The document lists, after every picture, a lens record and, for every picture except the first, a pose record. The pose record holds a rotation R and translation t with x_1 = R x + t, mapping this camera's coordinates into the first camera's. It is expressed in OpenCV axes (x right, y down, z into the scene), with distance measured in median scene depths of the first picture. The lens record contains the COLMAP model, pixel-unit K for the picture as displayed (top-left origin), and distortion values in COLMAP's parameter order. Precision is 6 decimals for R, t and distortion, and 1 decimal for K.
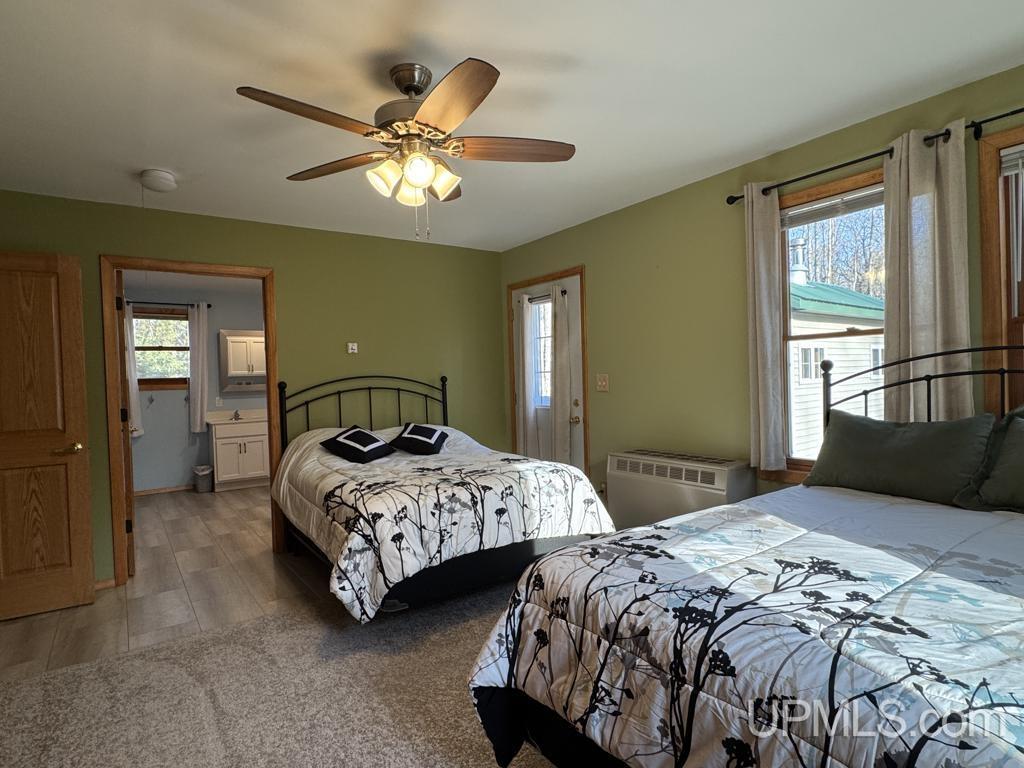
lens RADIAL K [[559.9, 0, 512.0], [0, 559.9, 384.0], [0, 0, 1]] dist [-0.002651, -0.000264]
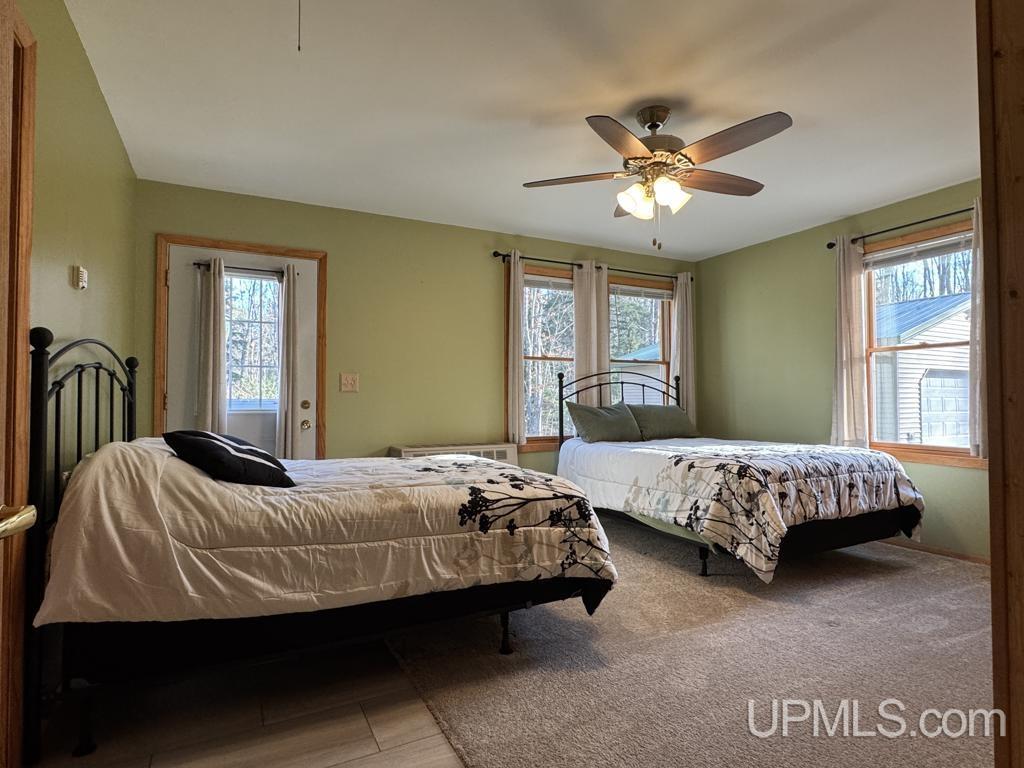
lens RADIAL K [[559.9, 0, 512.0], [0, 559.9, 384.0], [0, 0, 1]] dist [-0.002651, -0.000264]
pose [[0.157358, 0.065812, 0.985346, -1.114938], [0.012388, 0.997567, -0.068607, 0.105669], [-0.987464, 0.023002, 0.156160, 0.890050]]
